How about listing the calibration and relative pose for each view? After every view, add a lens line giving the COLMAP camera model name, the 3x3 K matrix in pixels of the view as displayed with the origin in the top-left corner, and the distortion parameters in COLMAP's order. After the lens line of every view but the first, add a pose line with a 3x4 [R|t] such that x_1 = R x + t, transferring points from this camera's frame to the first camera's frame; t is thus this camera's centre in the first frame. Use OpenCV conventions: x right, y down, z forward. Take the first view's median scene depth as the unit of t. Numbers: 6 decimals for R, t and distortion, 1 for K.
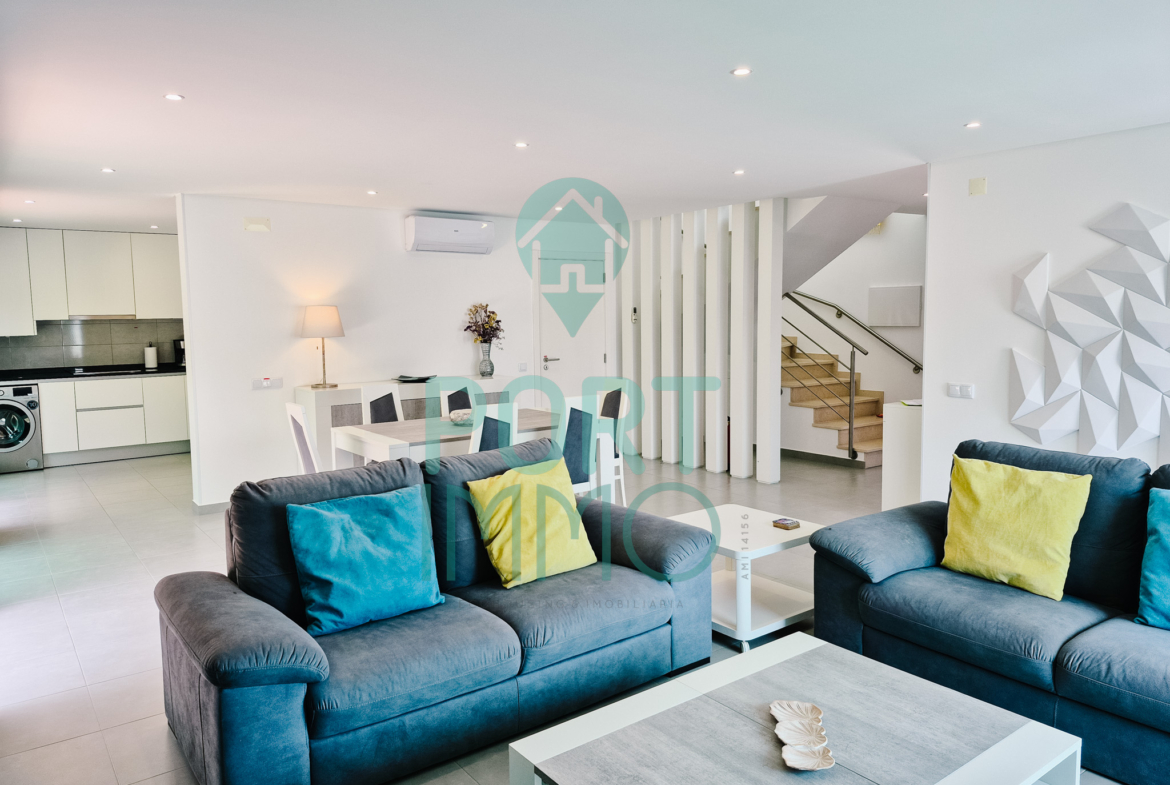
lens RADIAL K [[805.5, 0, 585.0], [0, 805.5, 392.5], [0, 0, 1]] dist [0.073239, -0.072233]
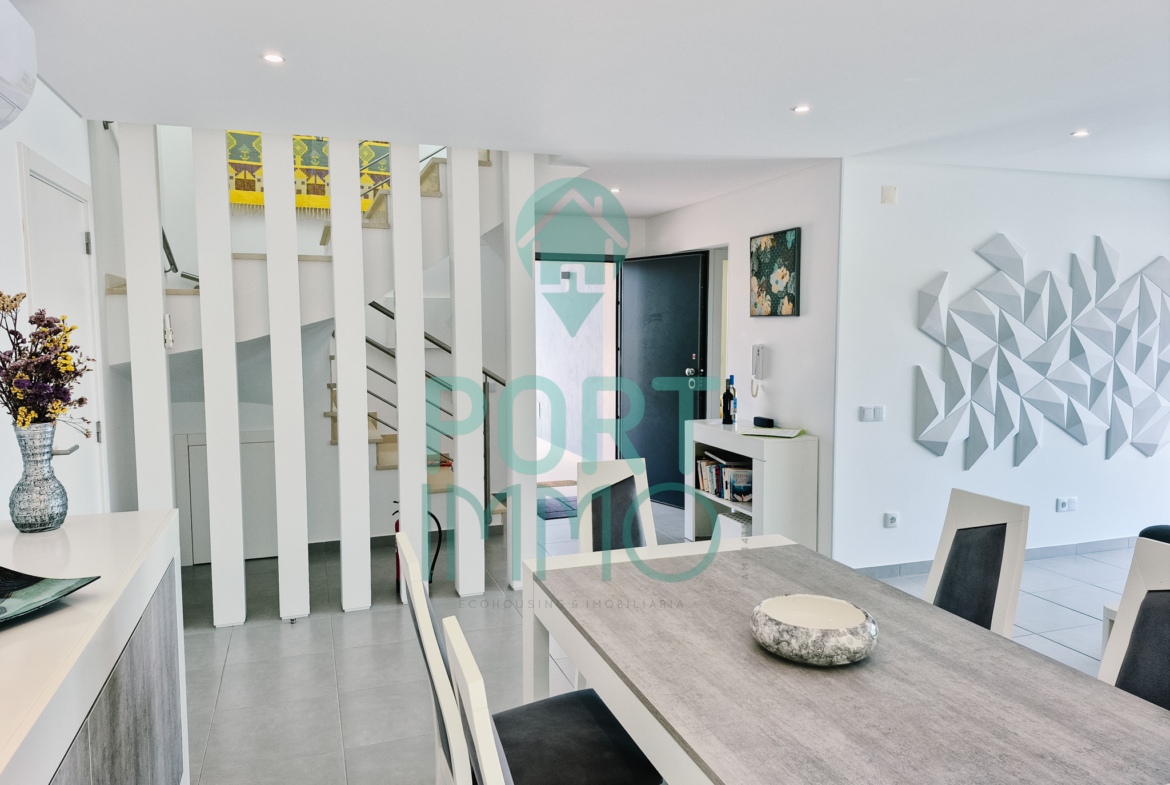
lens RADIAL K [[805.5, 0, 585.0], [0, 805.5, 392.5], [0, 0, 1]] dist [0.073239, -0.072233]
pose [[0.298302, -0.072023, 0.951750, -0.565843], [0.092519, 0.994635, 0.046271, -0.108288], [-0.949977, 0.074252, 0.303365, 1.133968]]
